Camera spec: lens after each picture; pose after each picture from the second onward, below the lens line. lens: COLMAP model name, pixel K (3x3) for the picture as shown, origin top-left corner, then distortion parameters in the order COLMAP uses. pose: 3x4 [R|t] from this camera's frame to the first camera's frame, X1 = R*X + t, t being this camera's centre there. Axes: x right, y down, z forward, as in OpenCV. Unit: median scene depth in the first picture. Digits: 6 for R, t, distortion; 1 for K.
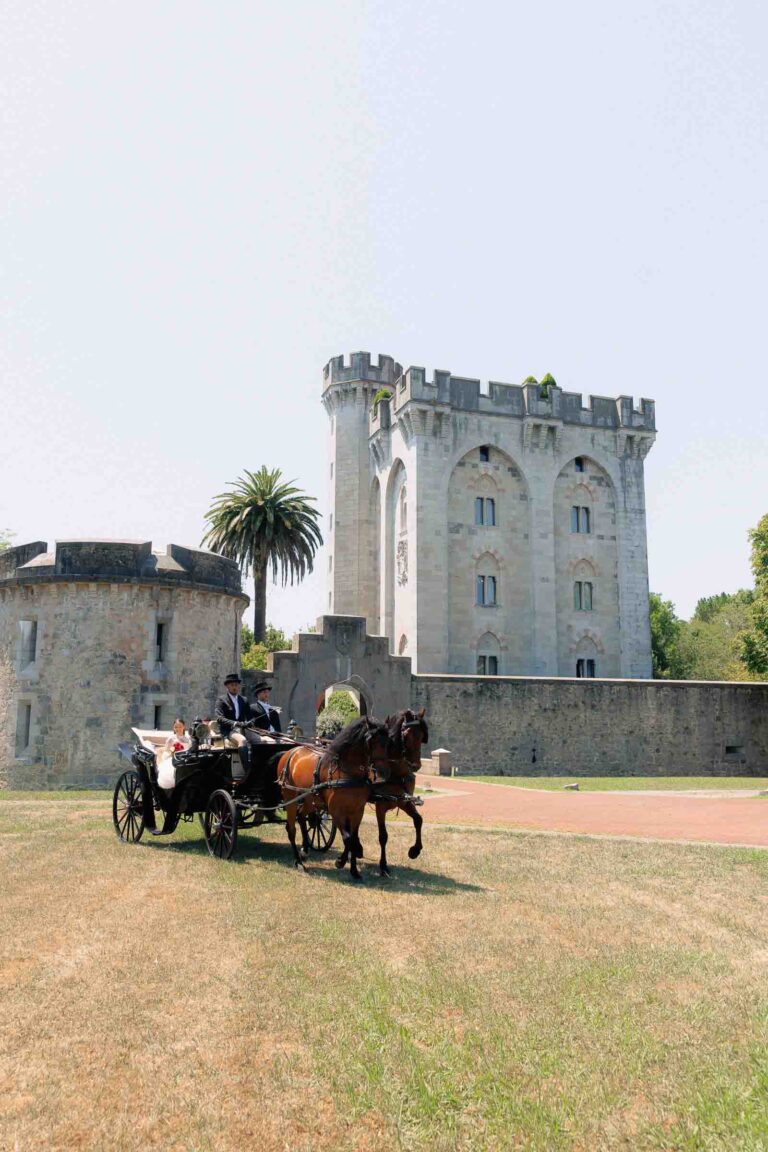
lens RADIAL K [[959.8, 0, 378.1], [0, 959.8, 571.2], [0, 0, 1]] dist [0.009495, 0.010256]
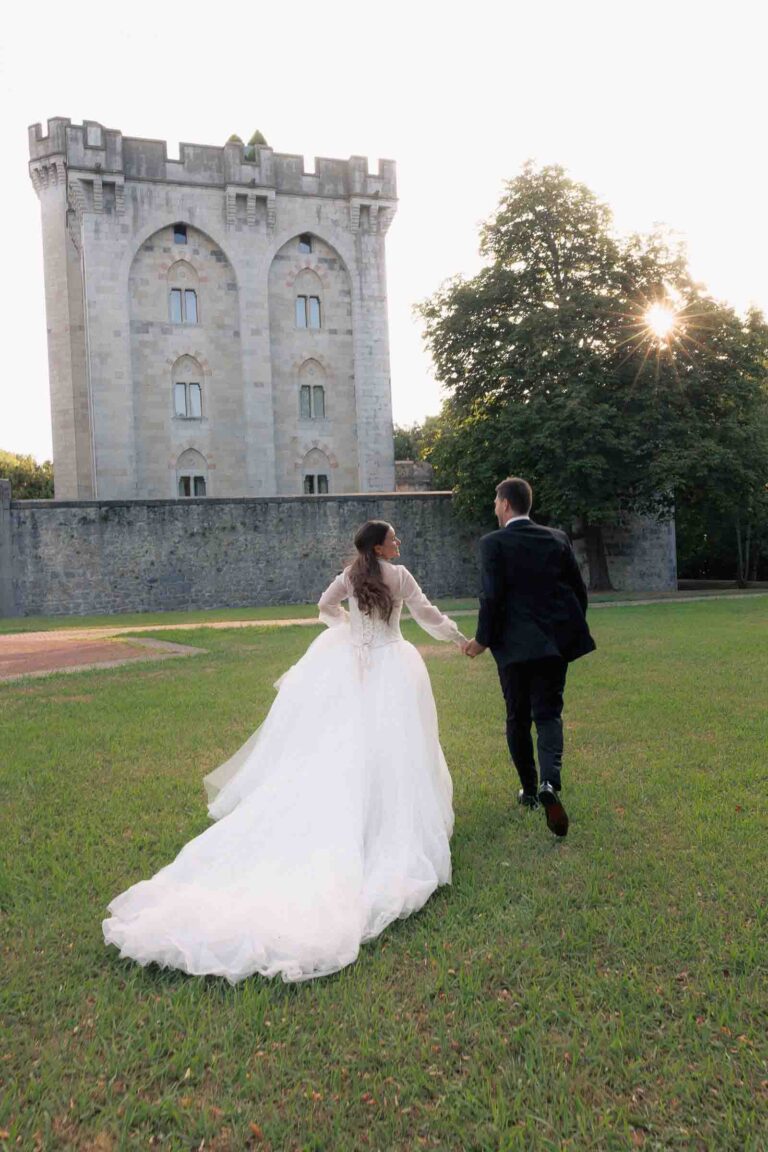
lens RADIAL K [[959.8, 0, 394.8], [0, 959.8, 578.0], [0, 0, 1]] dist [0.009495, 0.010256]
pose [[0.998792, -0.048751, 0.006176, 0.284356], [0.046825, 0.982305, 0.181340, 0.029197], [-0.014907, -0.180832, 0.983401, 0.121056]]
